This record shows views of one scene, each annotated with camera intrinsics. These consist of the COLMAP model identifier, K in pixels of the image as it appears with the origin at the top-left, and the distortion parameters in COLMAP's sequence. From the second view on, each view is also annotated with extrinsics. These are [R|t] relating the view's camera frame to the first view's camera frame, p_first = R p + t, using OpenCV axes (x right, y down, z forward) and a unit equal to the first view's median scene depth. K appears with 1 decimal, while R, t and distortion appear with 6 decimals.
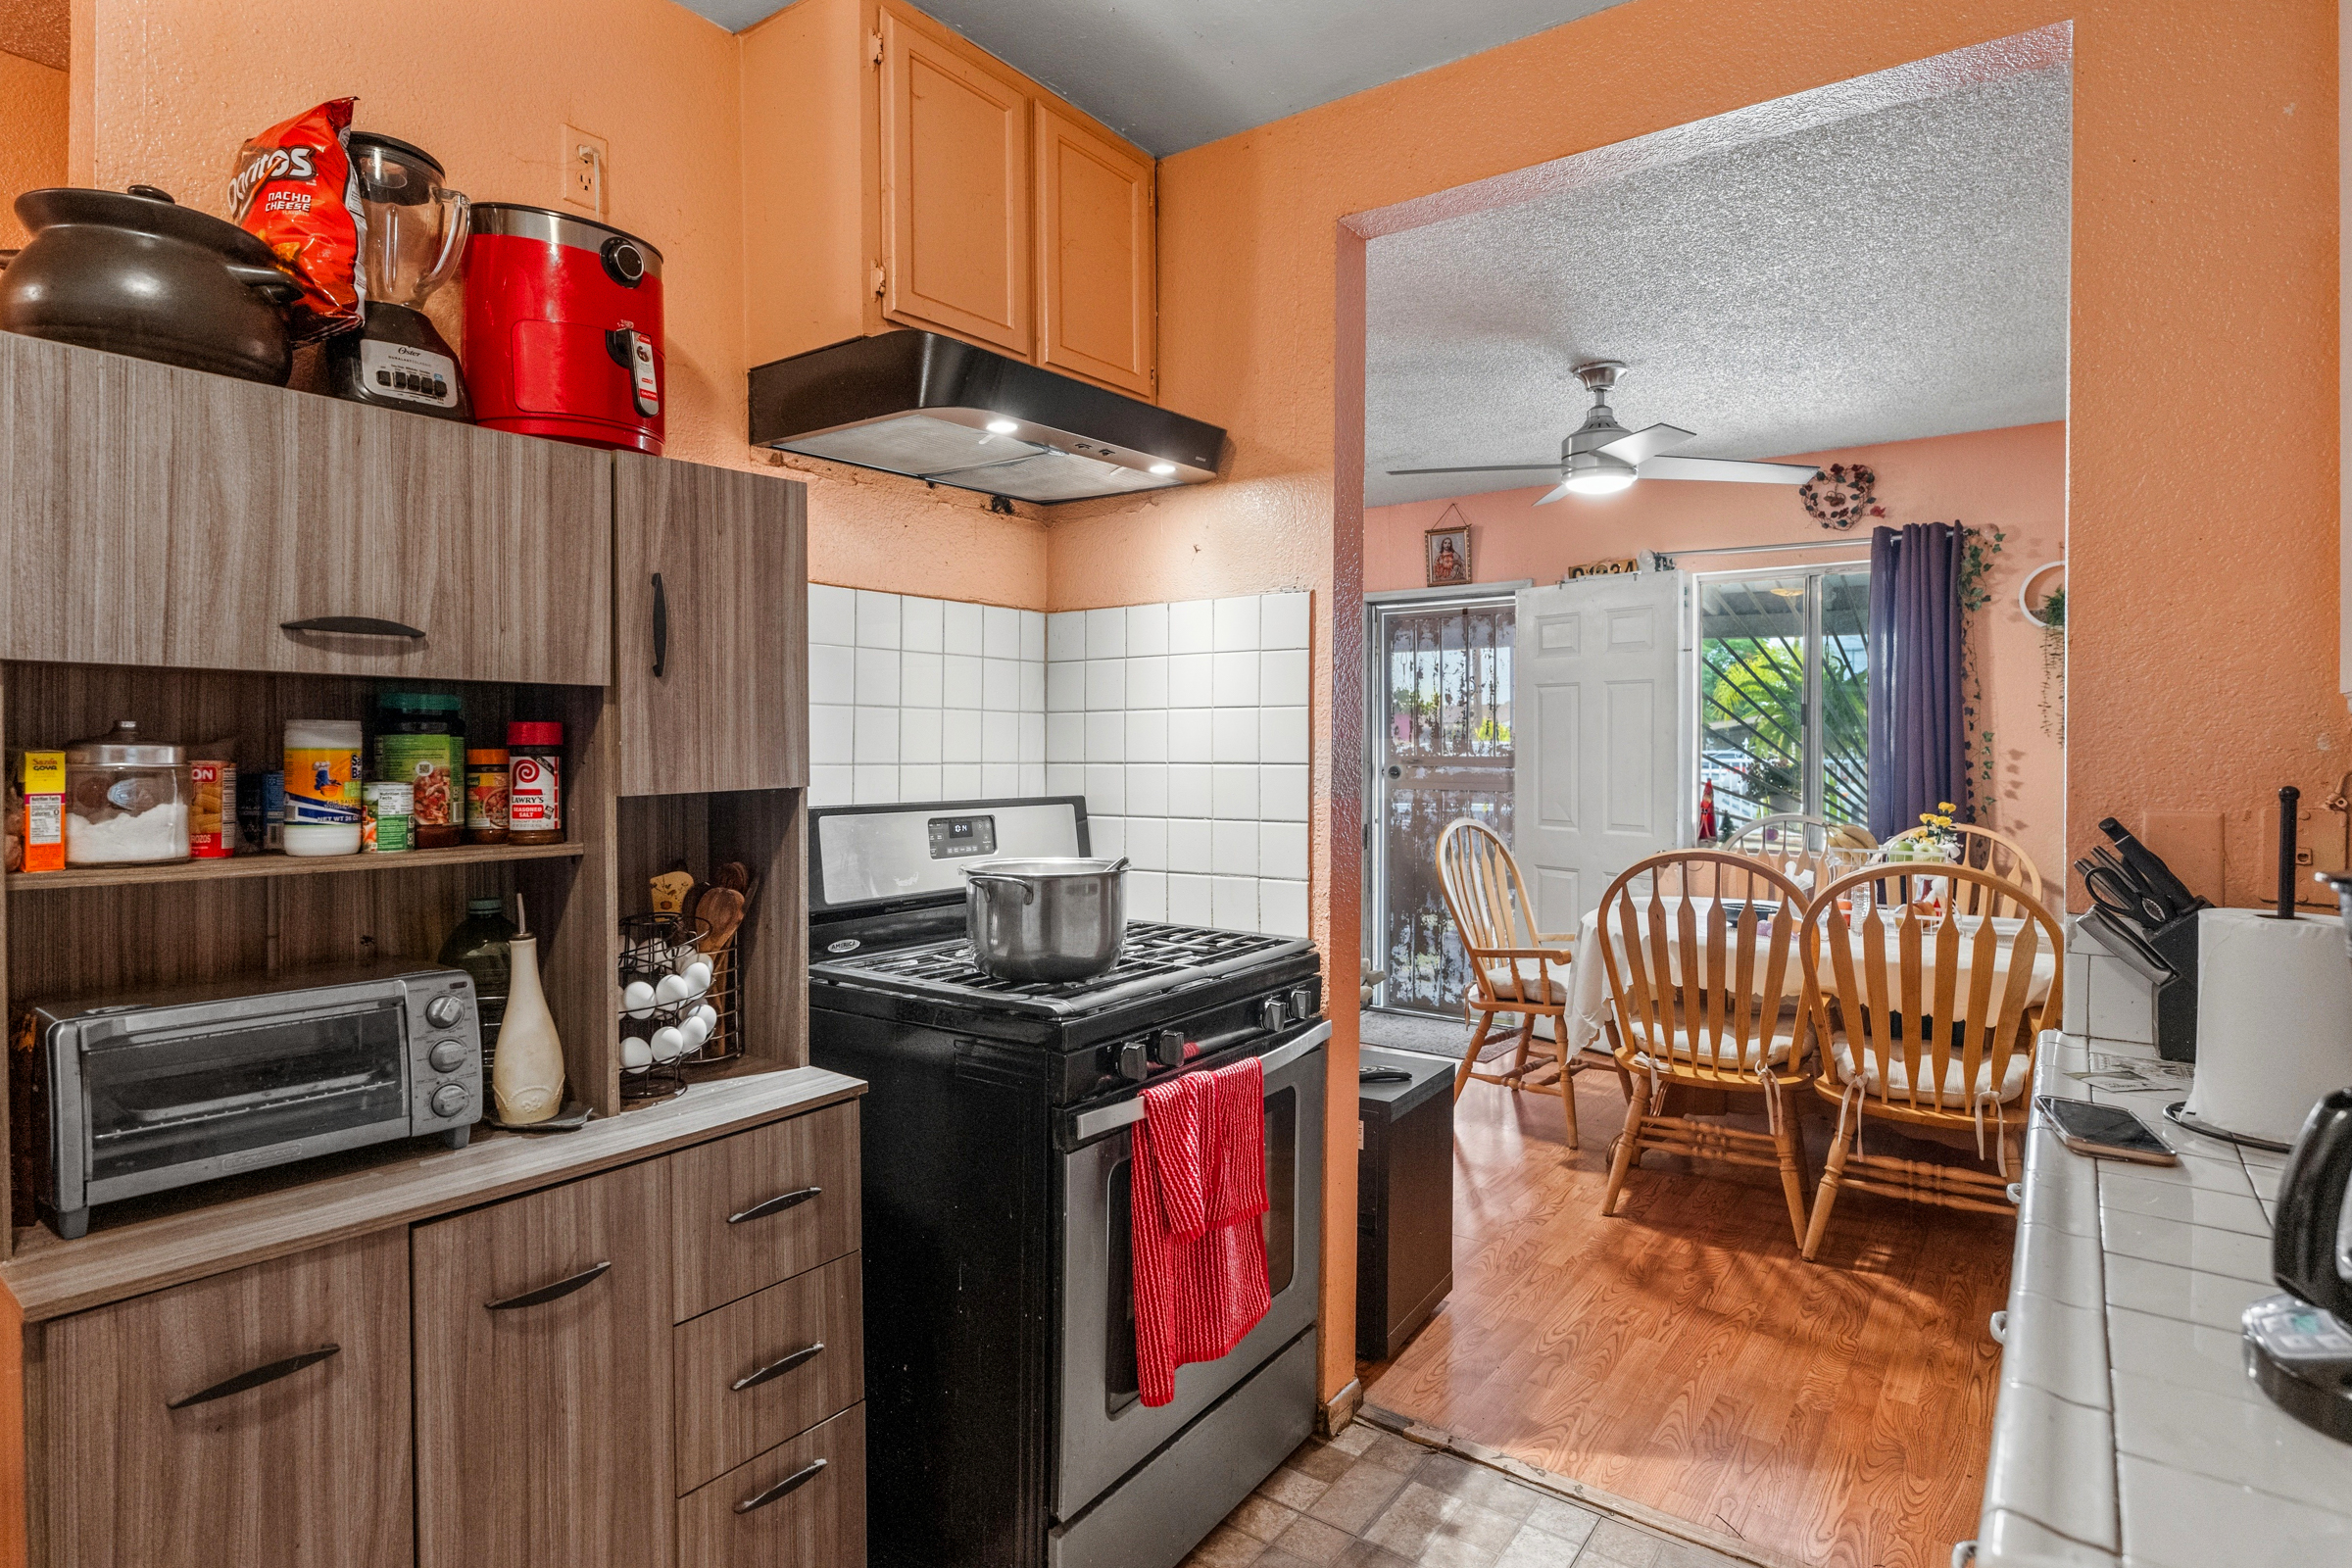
lens RADIAL K [[1209.7, 0, 1183.4], [0, 1209.7, 753.2], [0, 0, 1]] dist [0.000380, -0.001442]
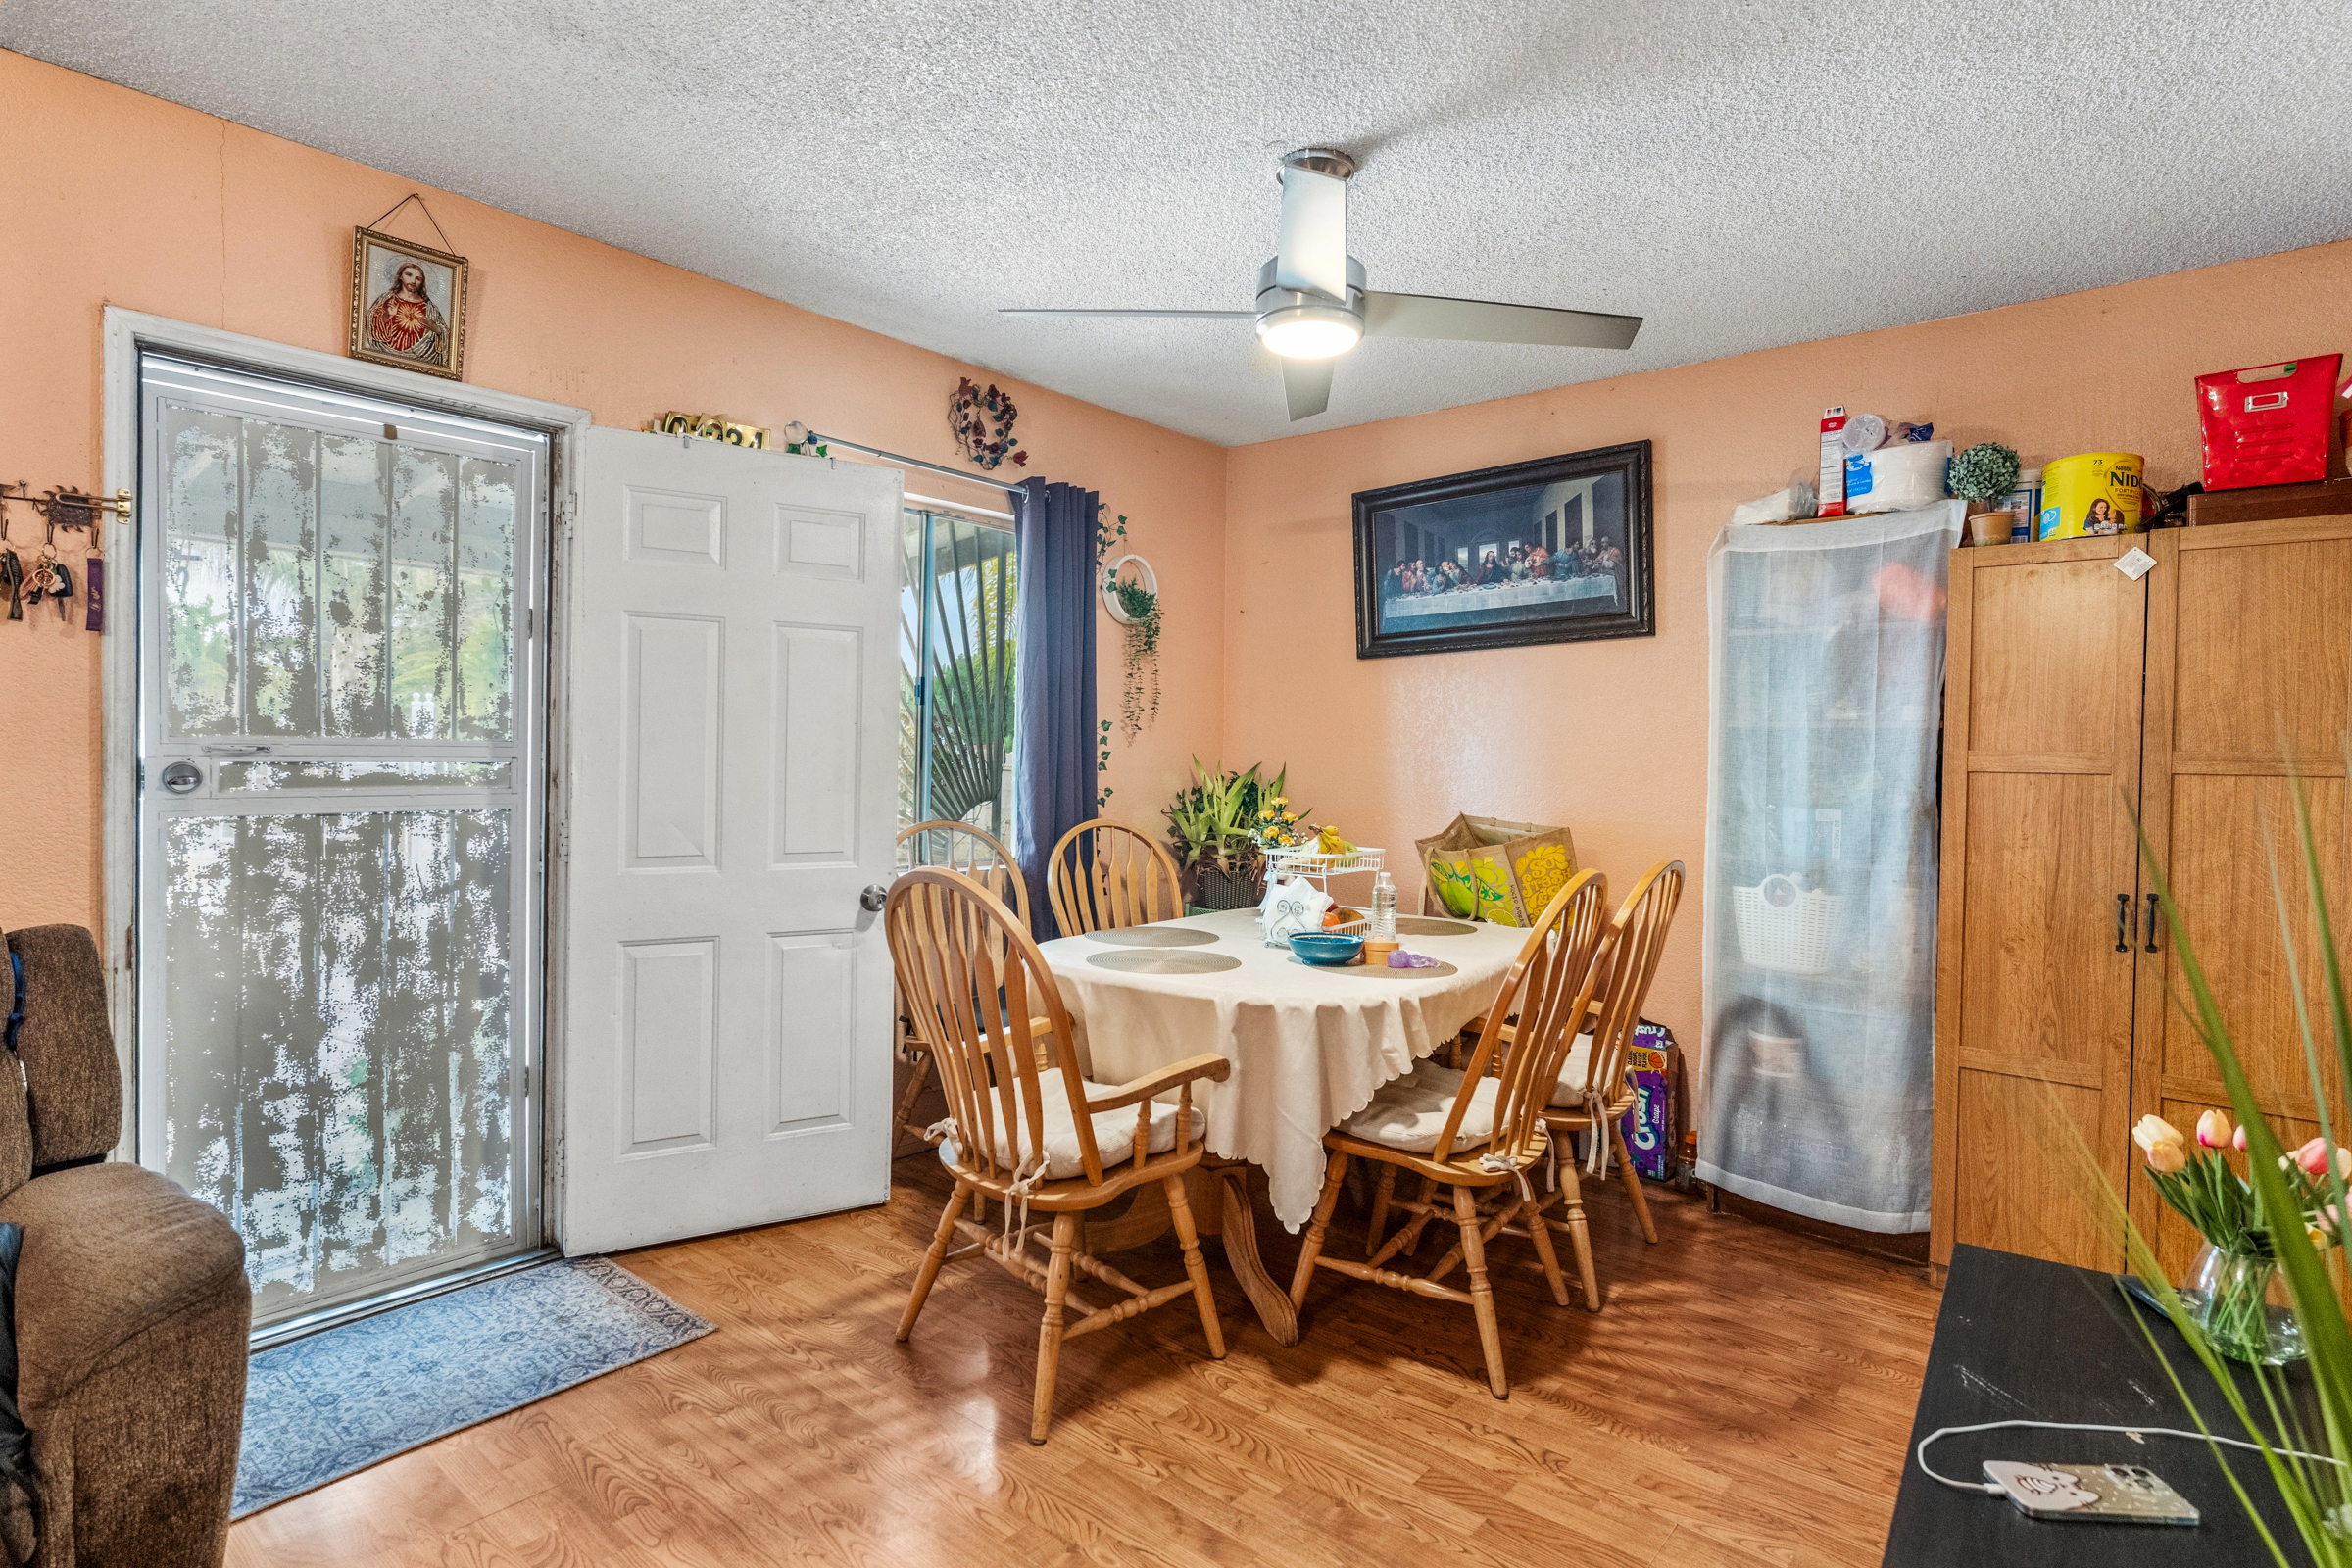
lens RADIAL K [[1209.7, 0, 1164.2], [0, 1209.7, 768.8], [0, 0, 1]] dist [0.000380, -0.001442]
pose [[0.085911, -0.017341, 0.996152, -0.276143], [-0.012955, 0.999745, 0.018520, 0.001556], [-0.996219, -0.014496, 0.085664, 0.852042]]
